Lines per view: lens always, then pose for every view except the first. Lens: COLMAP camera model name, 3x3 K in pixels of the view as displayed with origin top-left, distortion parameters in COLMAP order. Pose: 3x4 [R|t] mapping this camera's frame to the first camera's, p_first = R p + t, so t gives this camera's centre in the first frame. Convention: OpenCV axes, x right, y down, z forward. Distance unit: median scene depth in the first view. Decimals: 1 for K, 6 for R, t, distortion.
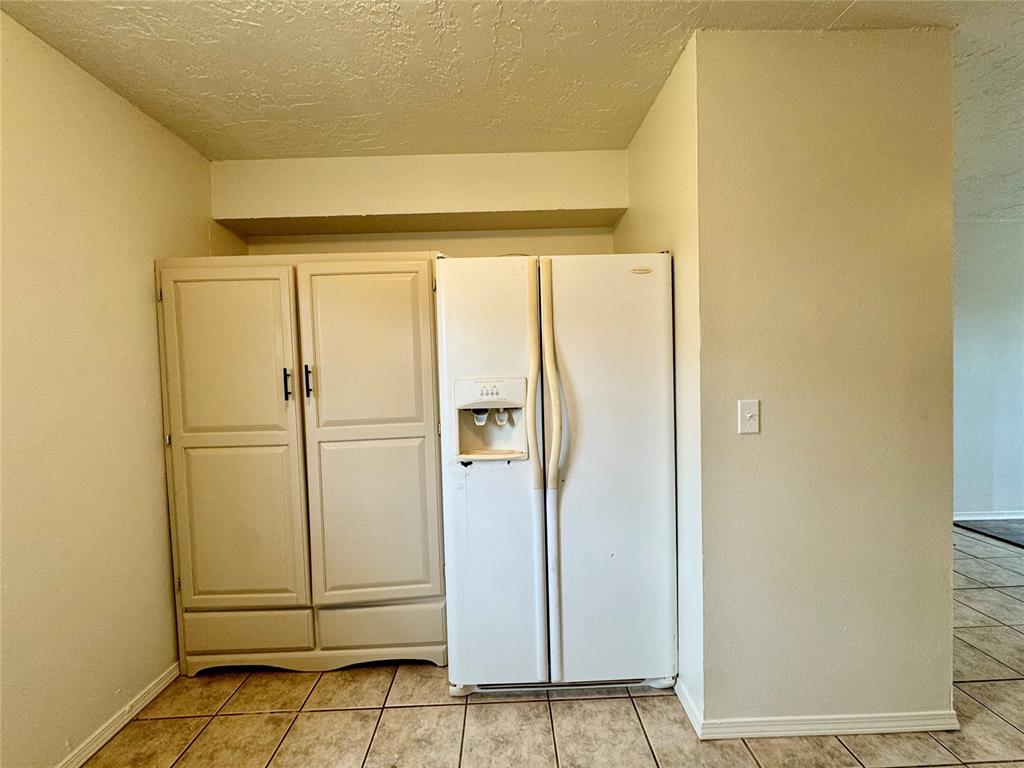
lens RADIAL K [[410.8, 0, 512.0], [0, 410.8, 384.0], [0, 0, 1]] dist [-0.001058, -0.000259]
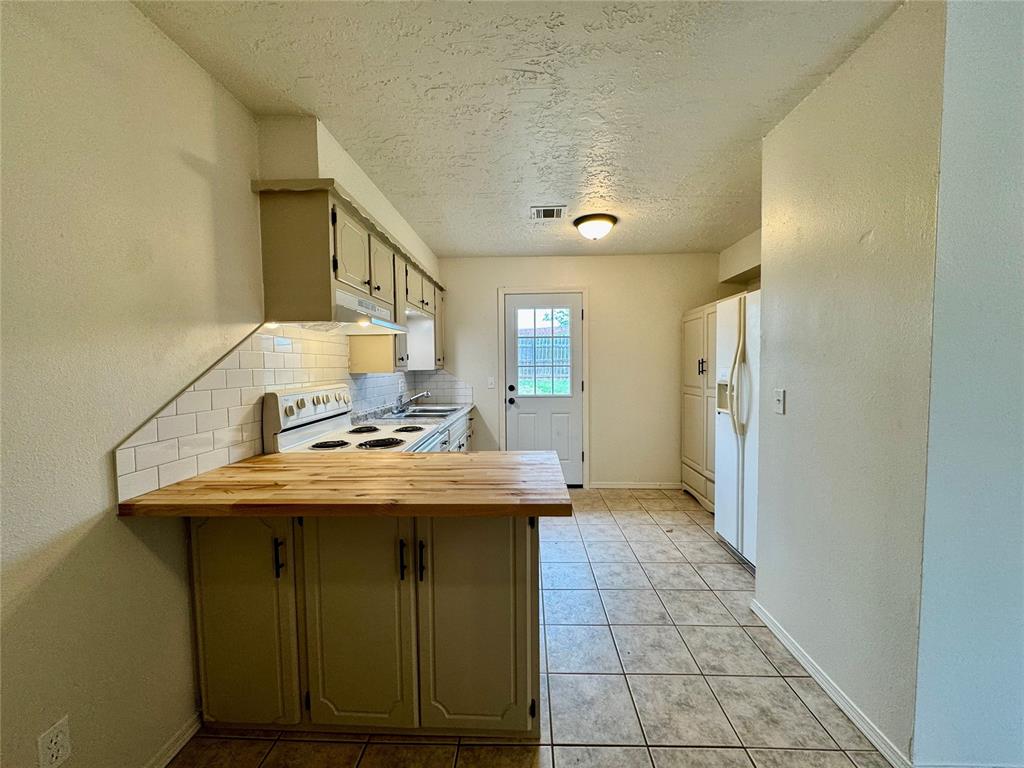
lens RADIAL K [[410.8, 0, 512.0], [0, 410.8, 384.0], [0, 0, 1]] dist [-0.001058, -0.000259]
pose [[-0.061156, 0.070547, -0.995632, 1.872393], [-0.025978, 0.997049, 0.072243, -0.051857], [0.997790, 0.030282, -0.059142, 0.166483]]
